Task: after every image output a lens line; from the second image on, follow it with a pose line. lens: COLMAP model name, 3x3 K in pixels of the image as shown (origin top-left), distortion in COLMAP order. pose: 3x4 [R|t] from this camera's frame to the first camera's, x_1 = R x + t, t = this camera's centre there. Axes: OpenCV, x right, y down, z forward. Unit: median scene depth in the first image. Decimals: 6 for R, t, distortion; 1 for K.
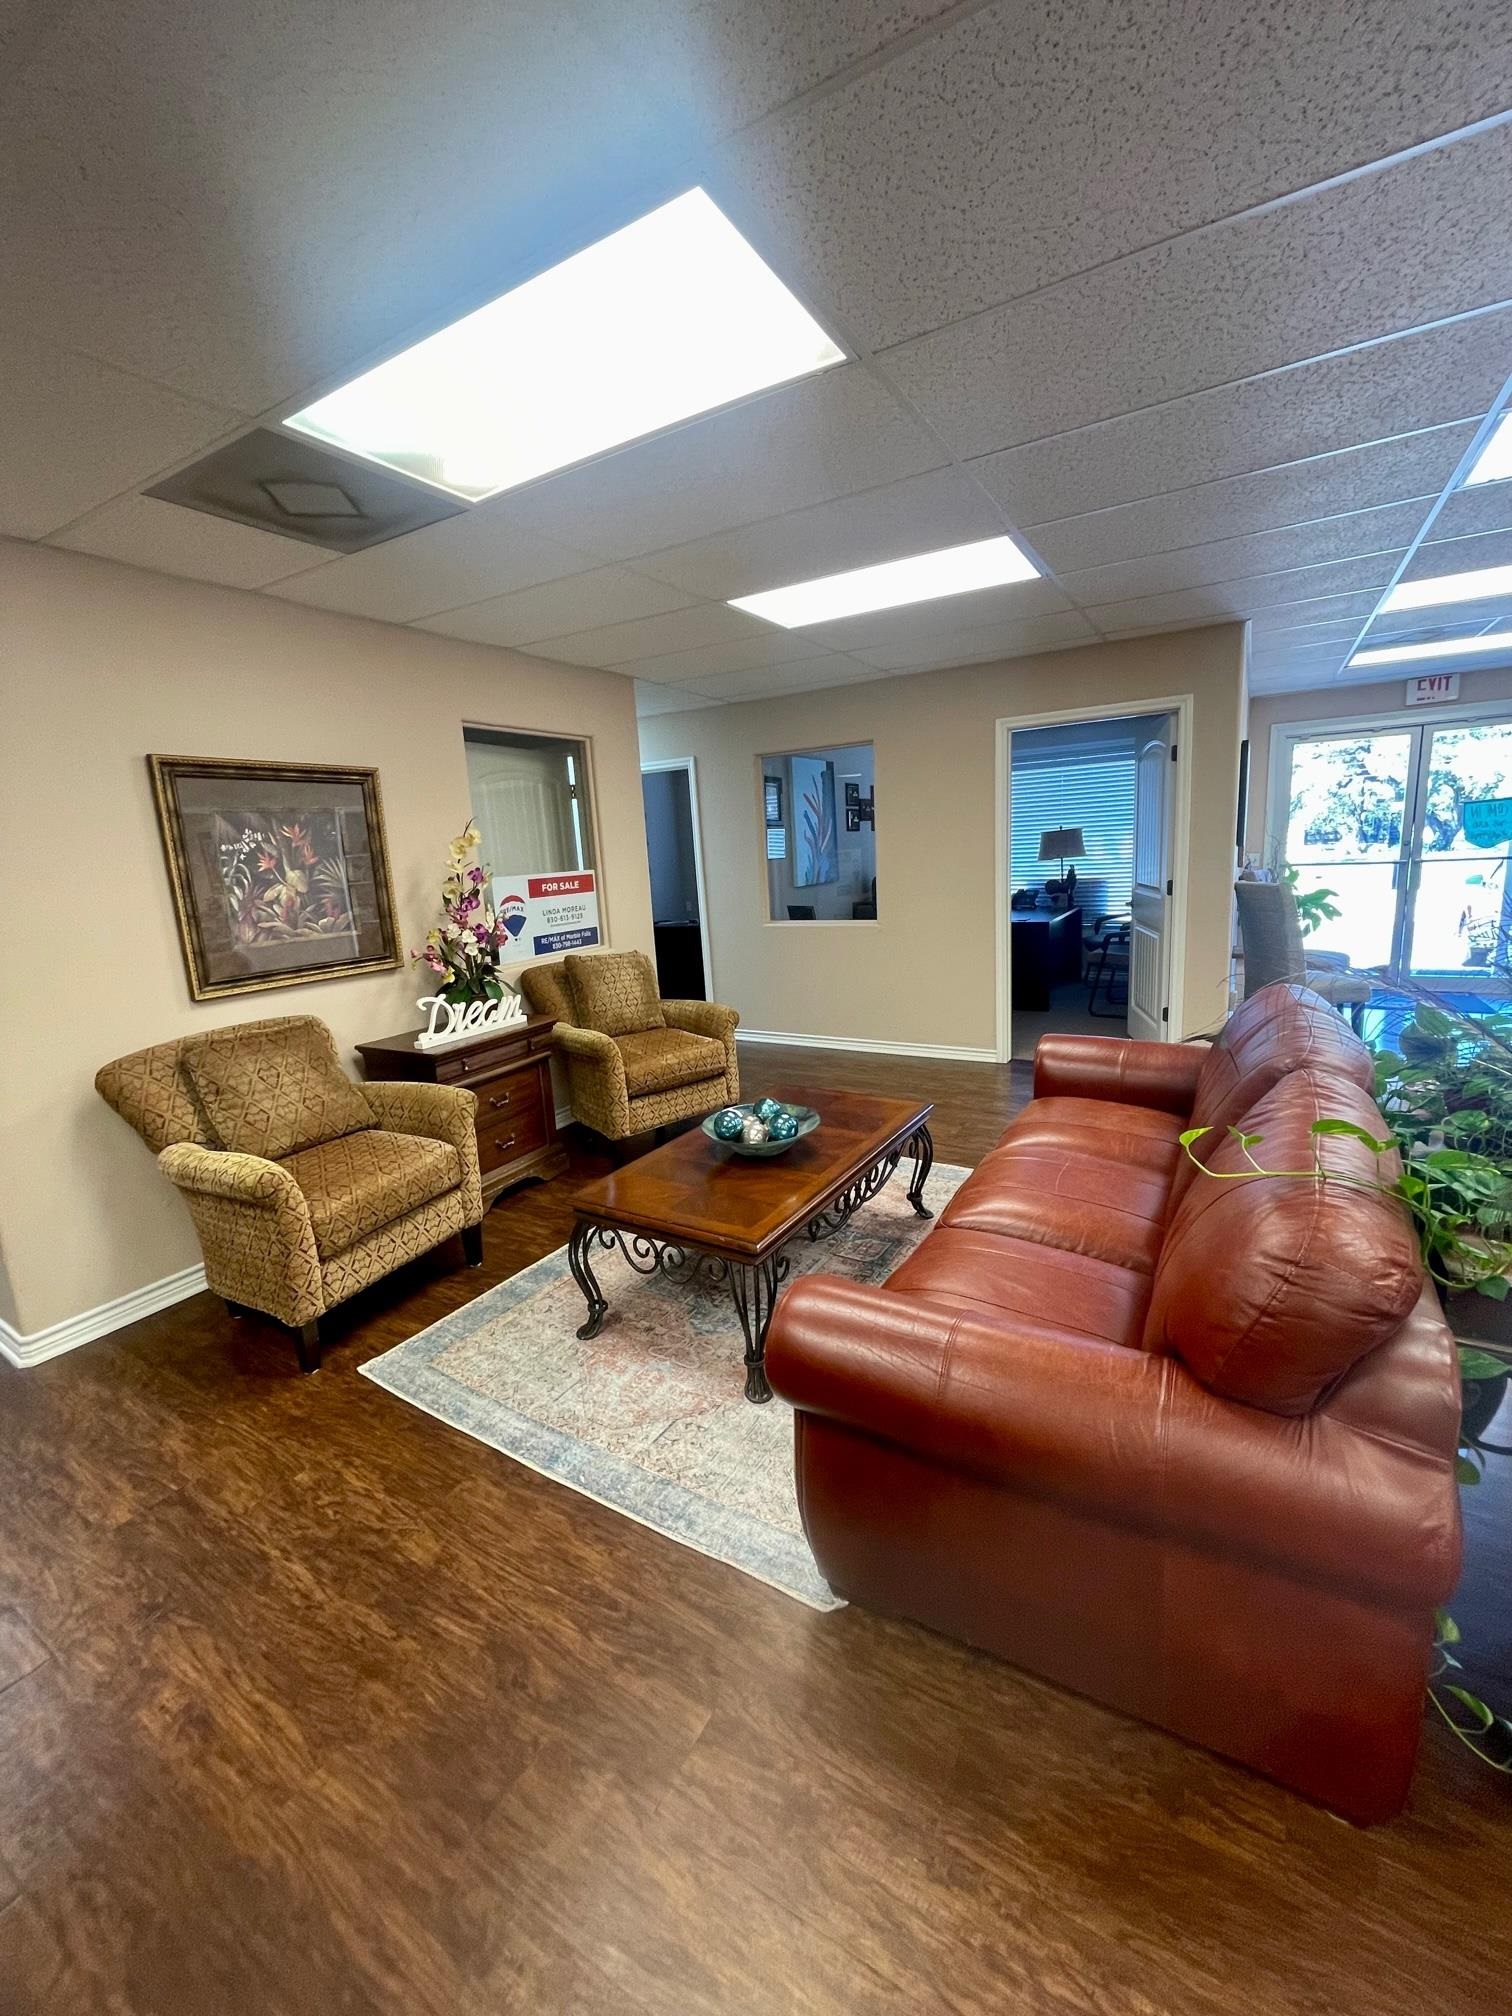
lens RADIAL K [[817.3, 0, 758.8], [0, 817.3, 993.6], [0, 0, 1]] dist [-0.002967, -0.000195]
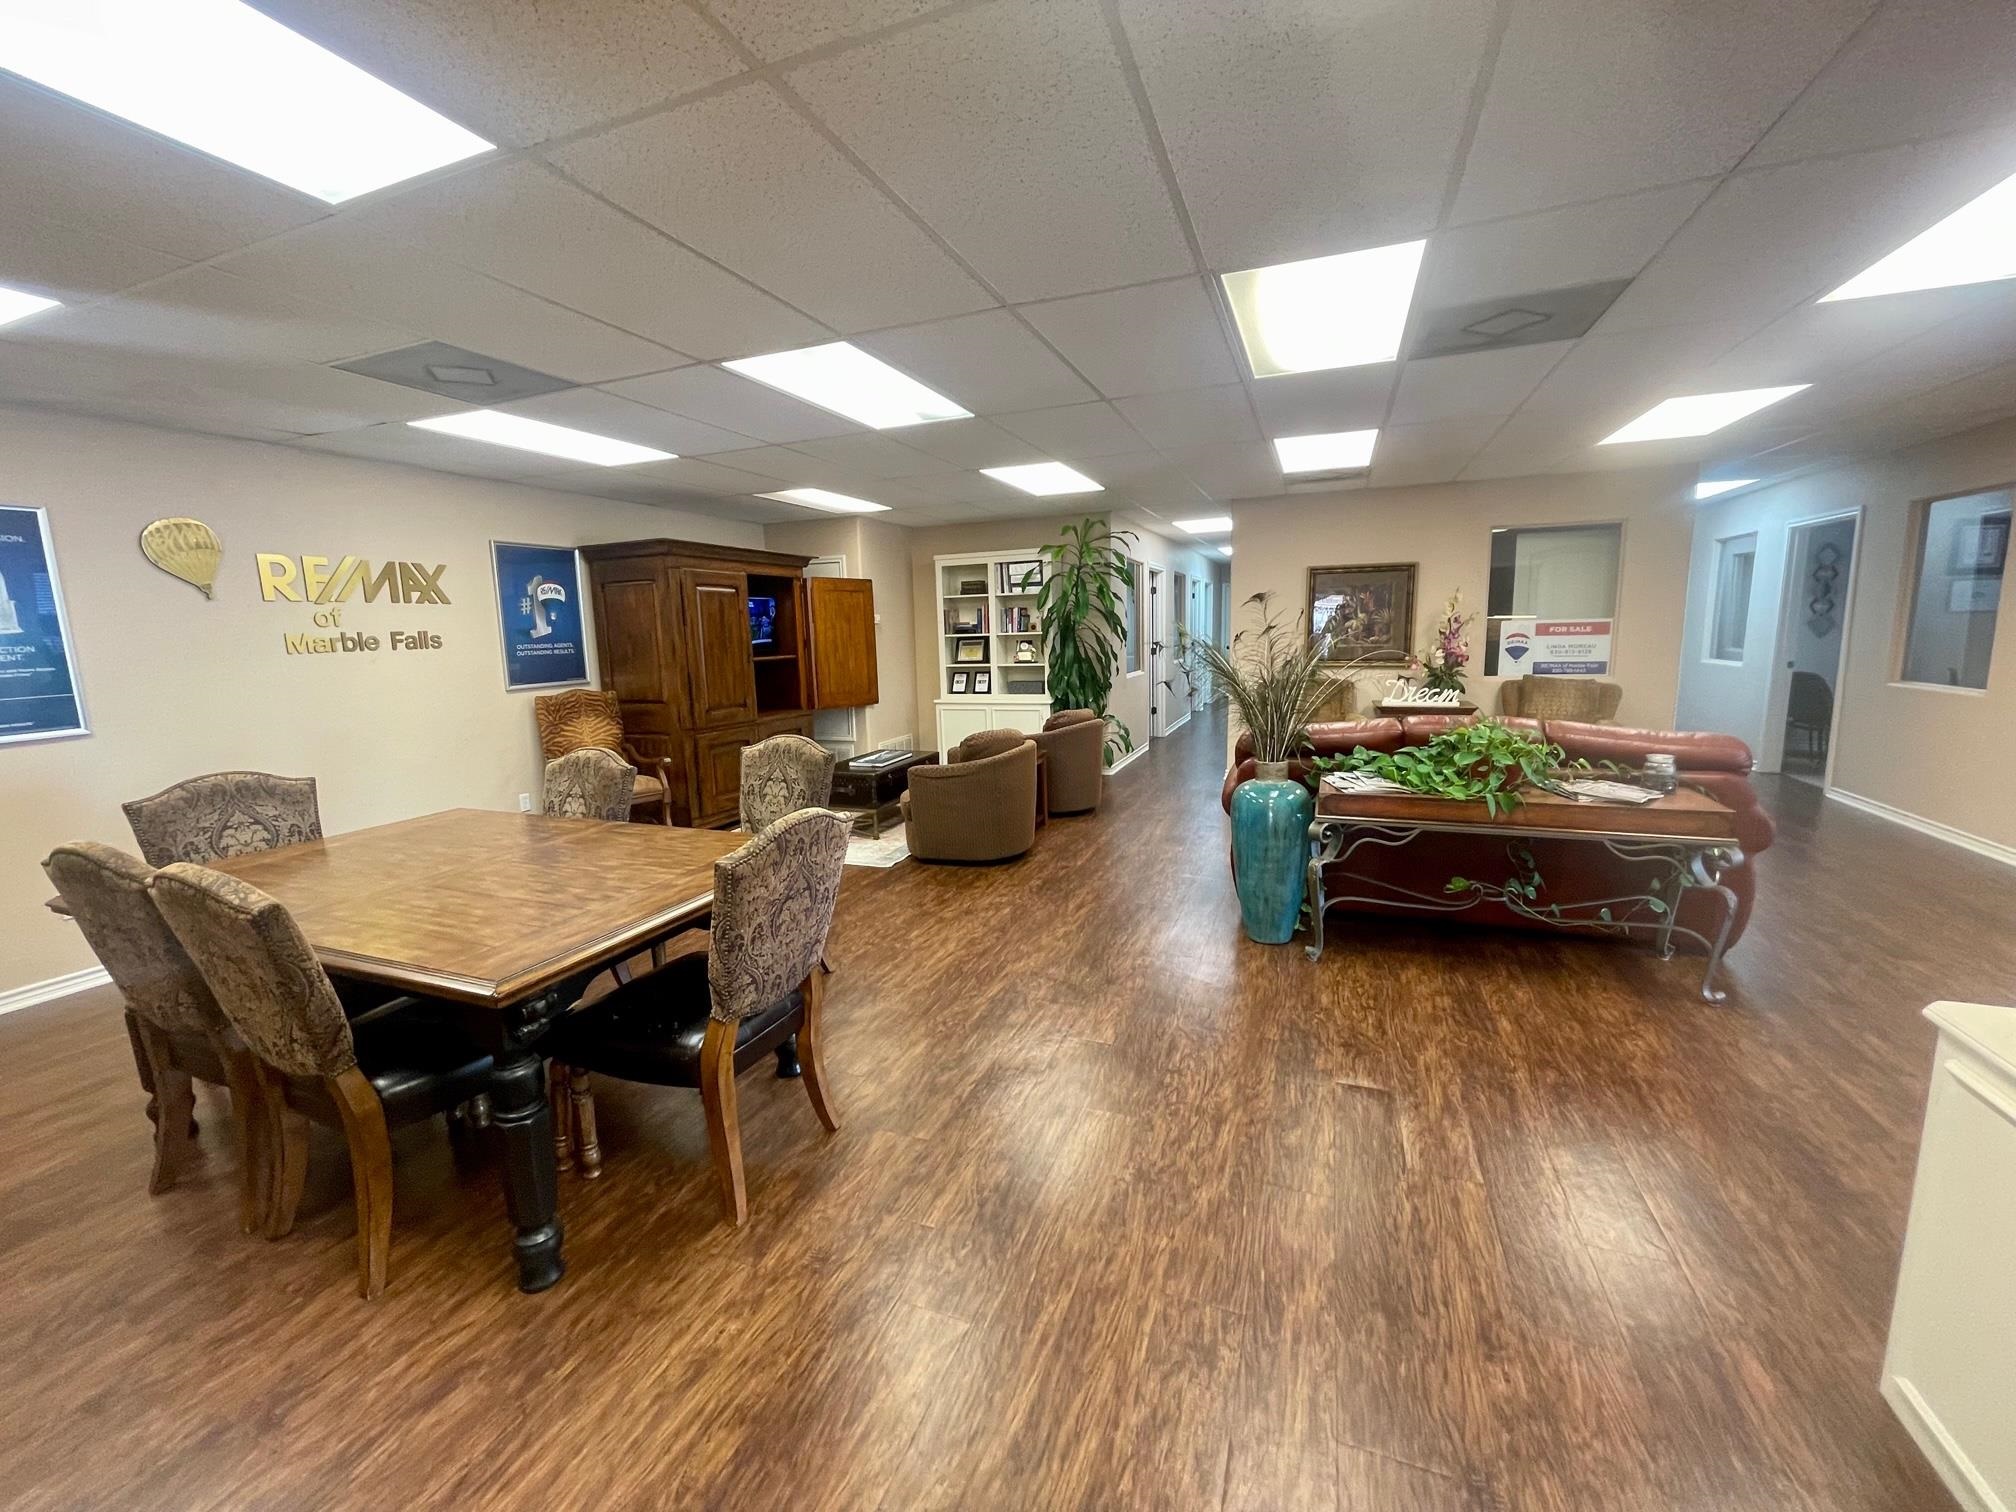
lens RADIAL K [[817.3, 0, 1017.8], [0, 817.3, 745.6], [0, 0, 1]] dist [-0.002967, -0.000195]
pose [[0.171186, 0.186976, -0.967334, 1.359509], [-0.158814, 0.974224, 0.160203, -0.013136], [0.972354, 0.126202, 0.196468, -0.247719]]
